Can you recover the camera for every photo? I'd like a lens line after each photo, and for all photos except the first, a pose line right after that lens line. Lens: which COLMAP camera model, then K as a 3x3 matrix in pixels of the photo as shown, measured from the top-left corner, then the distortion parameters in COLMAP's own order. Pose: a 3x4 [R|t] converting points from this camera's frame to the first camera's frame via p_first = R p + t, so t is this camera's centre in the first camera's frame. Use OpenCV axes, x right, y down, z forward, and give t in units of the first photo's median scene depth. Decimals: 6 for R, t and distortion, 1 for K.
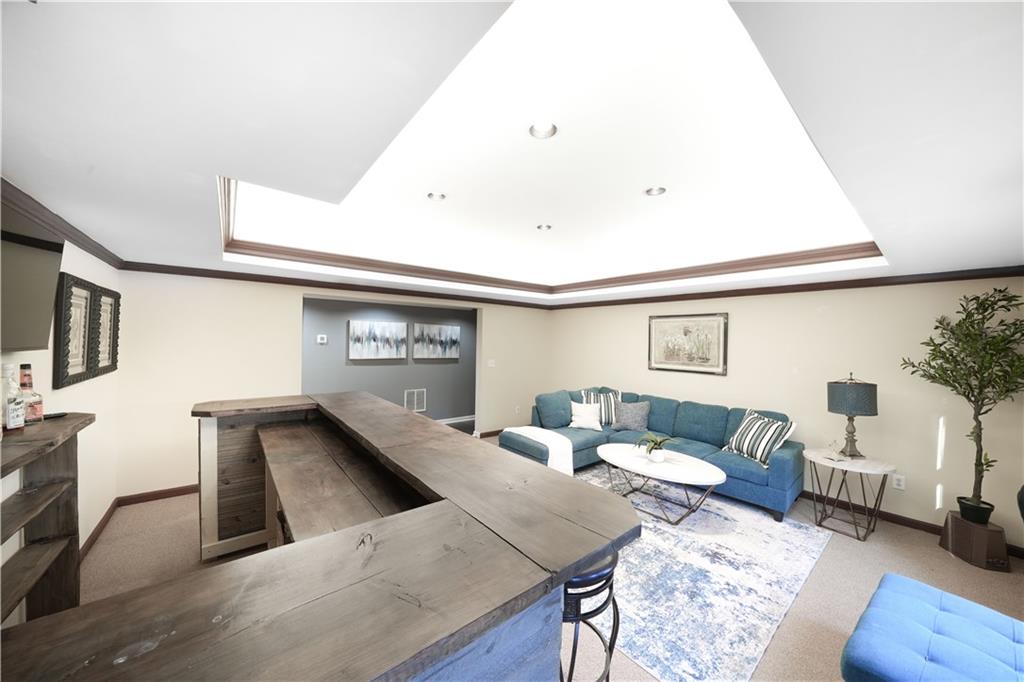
lens RADIAL K [[348.5, 0, 510.2], [0, 348.5, 339.6], [0, 0, 1]] dist [0.000005, -0.000009]
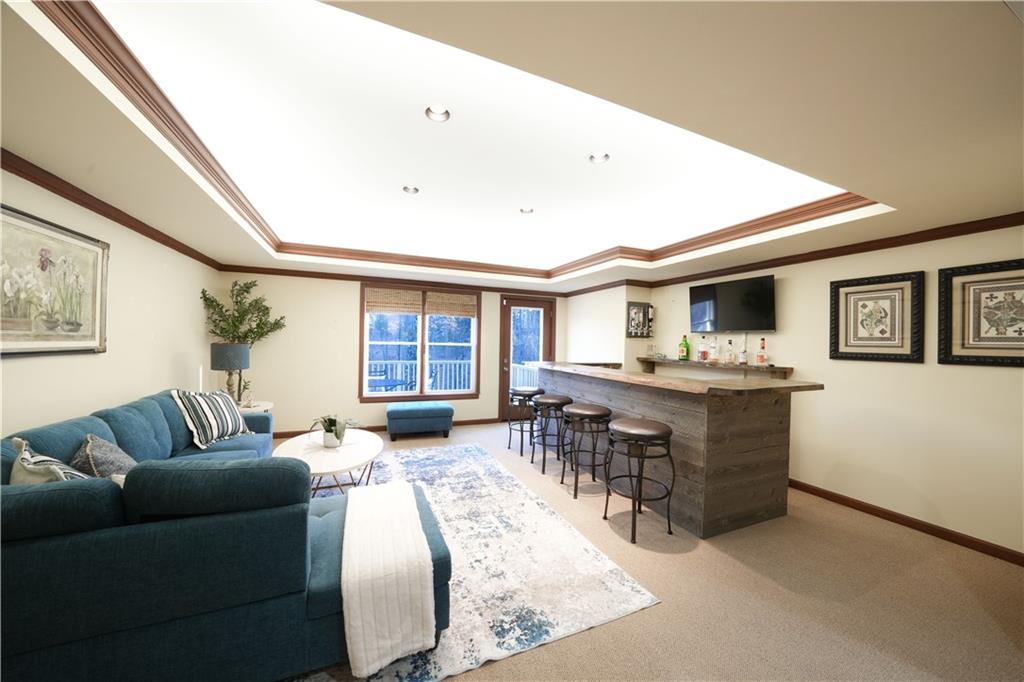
lens RADIAL K [[348.5, 0, 512.8], [0, 348.5, 338.2], [0, 0, 1]] dist [0.000005, -0.000009]
pose [[-0.961006, -0.034671, 0.274344, -0.183792], [-0.037203, 0.999300, -0.004029, 0.056985], [-0.274012, -0.014079, -0.961623, 1.364668]]
